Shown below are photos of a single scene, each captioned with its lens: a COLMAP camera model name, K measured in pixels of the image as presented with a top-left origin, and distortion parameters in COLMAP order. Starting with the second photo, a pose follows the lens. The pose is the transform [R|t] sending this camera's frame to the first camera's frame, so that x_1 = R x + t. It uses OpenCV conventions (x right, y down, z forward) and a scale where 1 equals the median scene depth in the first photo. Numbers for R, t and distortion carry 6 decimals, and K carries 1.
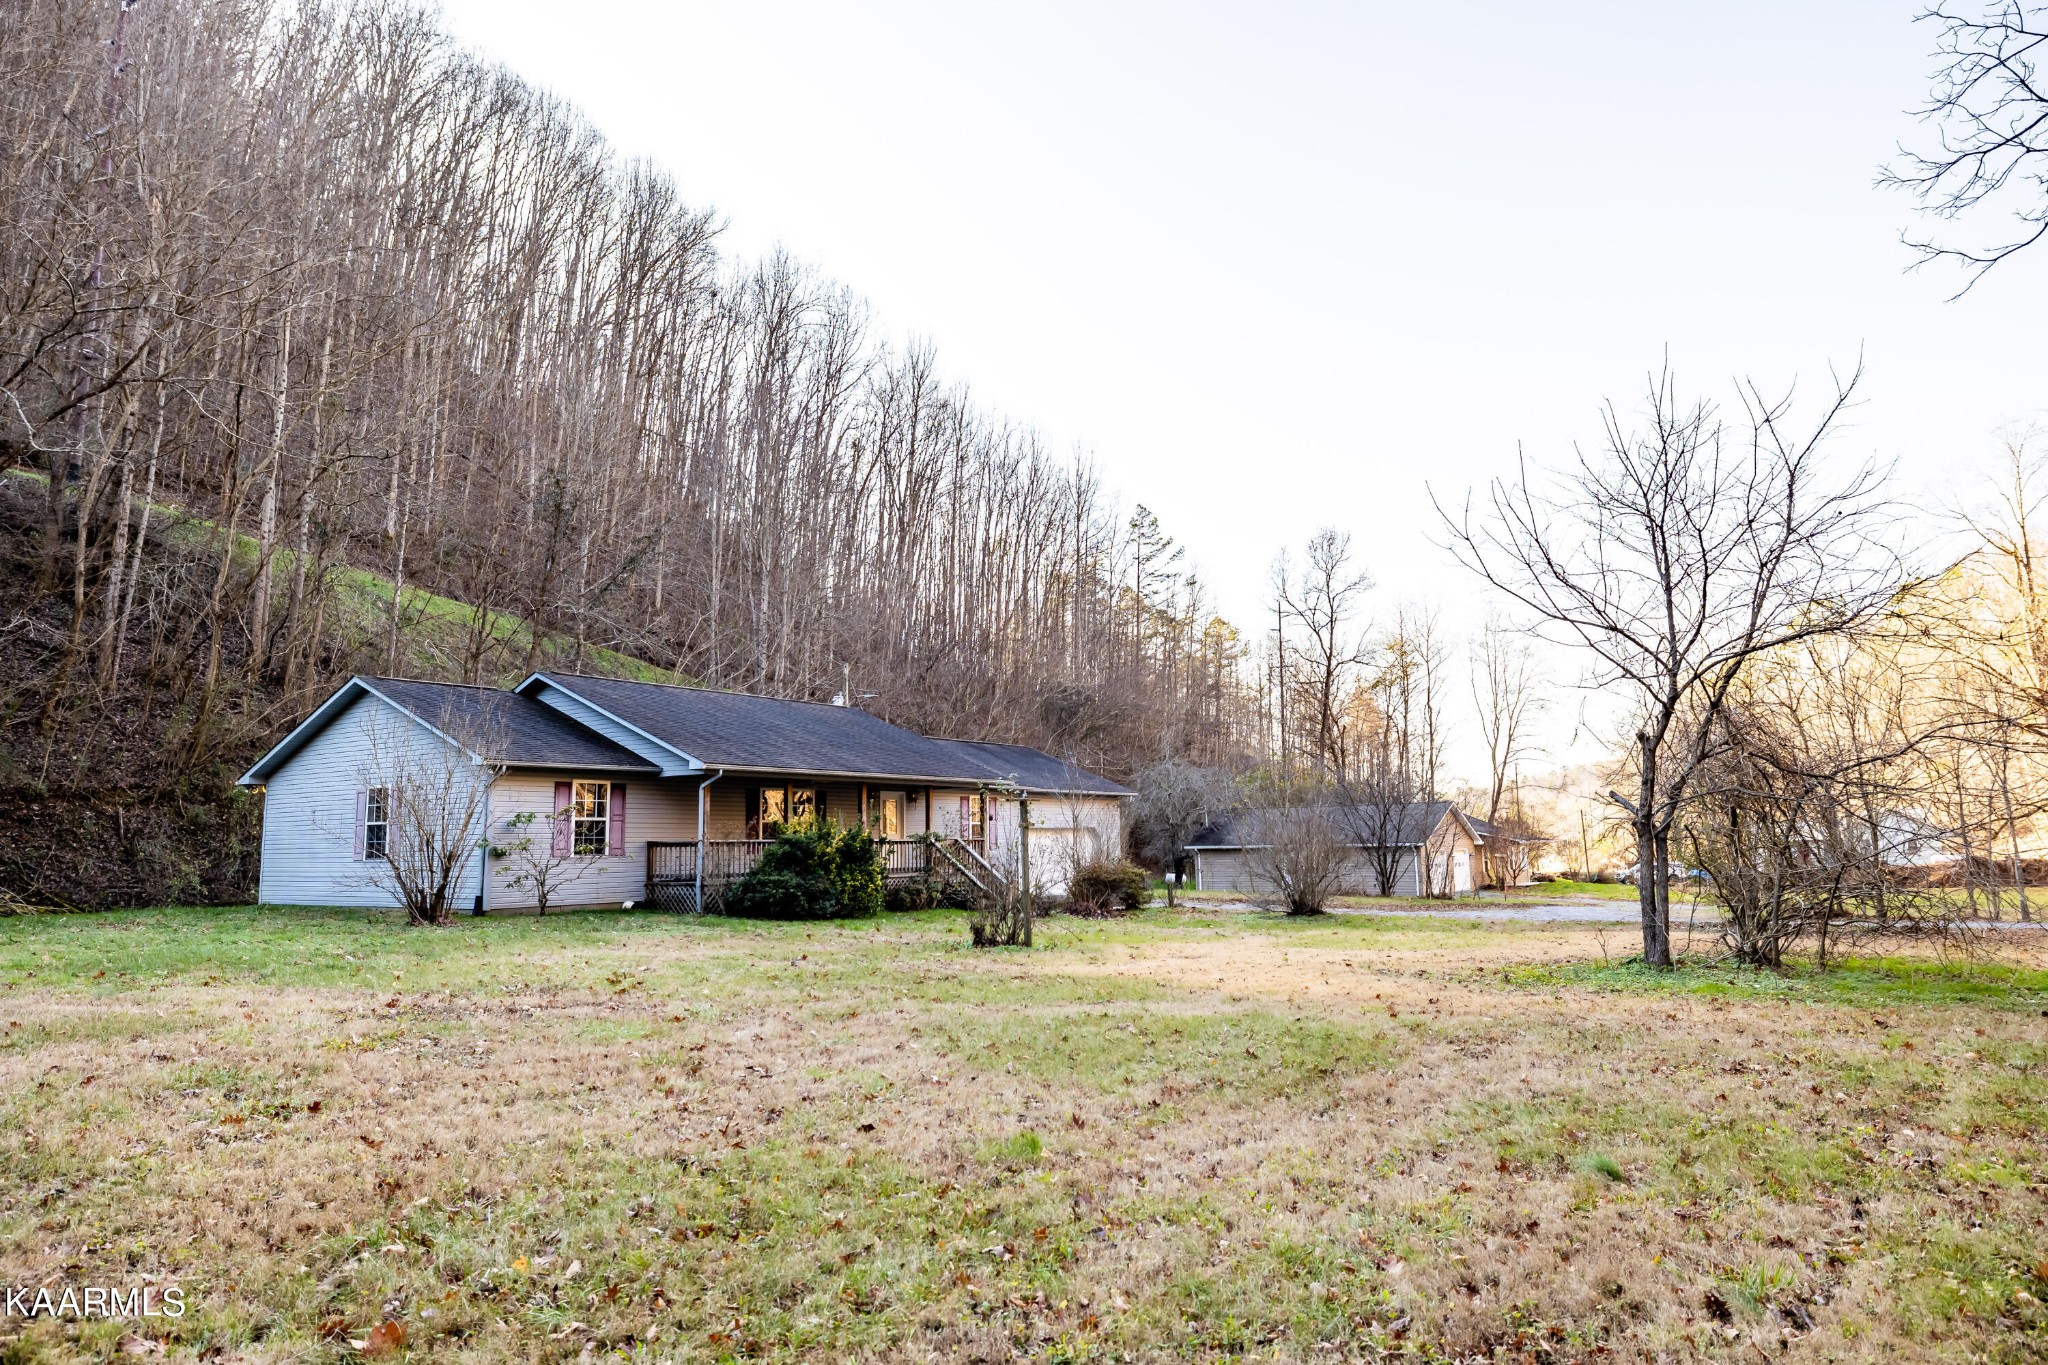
lens RADIAL K [[1321.4, 0, 1023.3], [0, 1321.4, 708.1], [0, 0, 1]] dist [-0.053126, -0.000325]
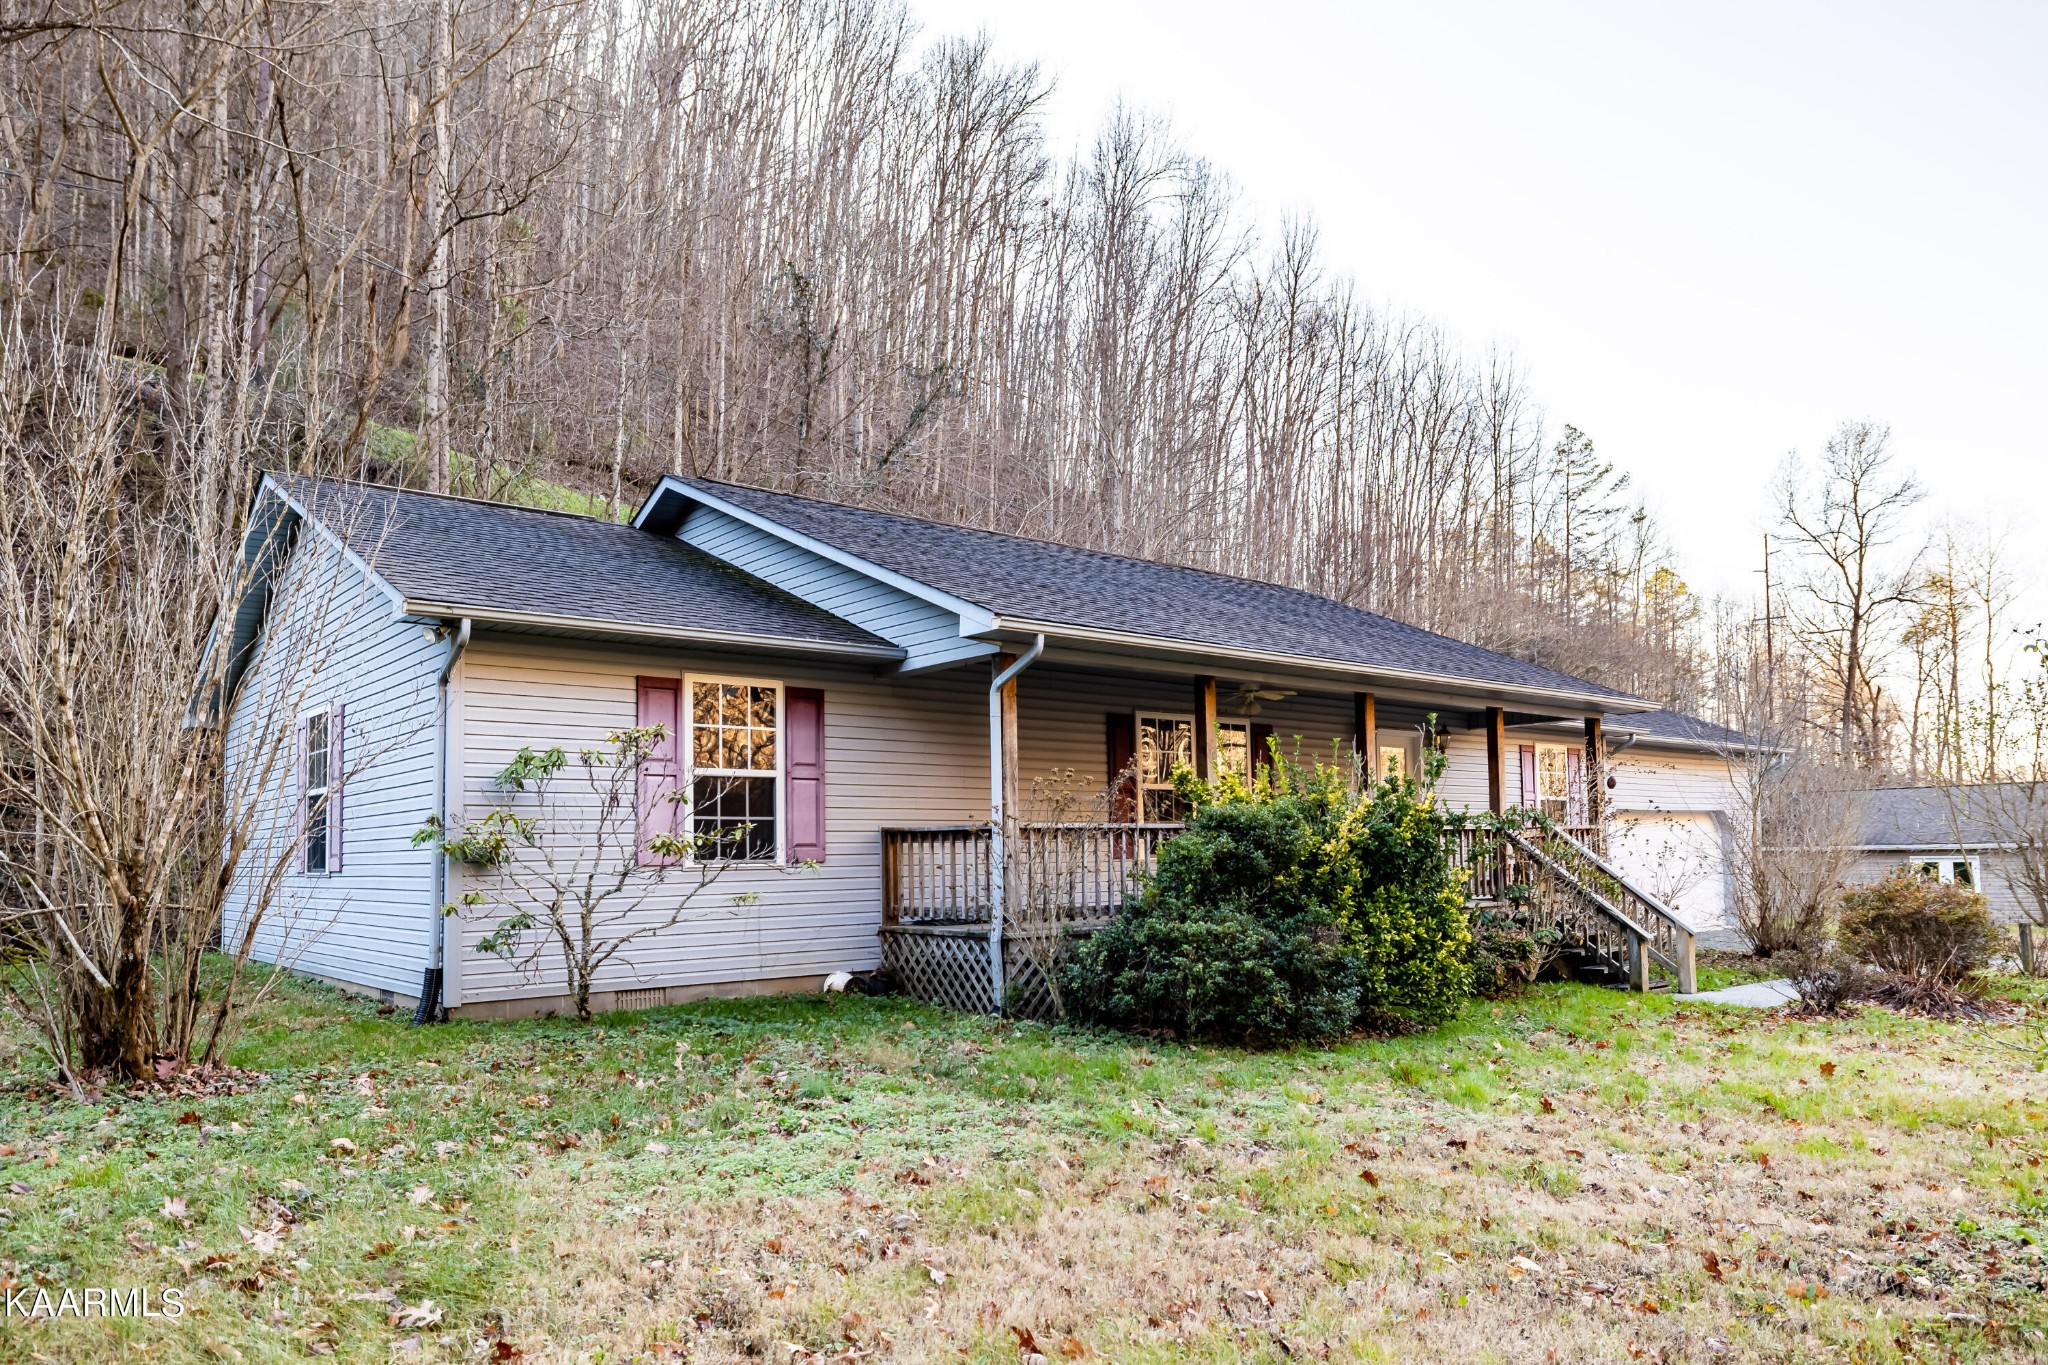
lens RADIAL K [[1130.0, 0, 1012.4], [0, 1130.0, 667.3], [0, 0, 1]] dist [0.000228, -0.000349]
pose [[0.959654, -0.044135, -0.277698, -0.142189], [0.028100, 0.997714, -0.061459, 0.073333], [0.279776, 0.051176, 0.958700, 0.660851]]
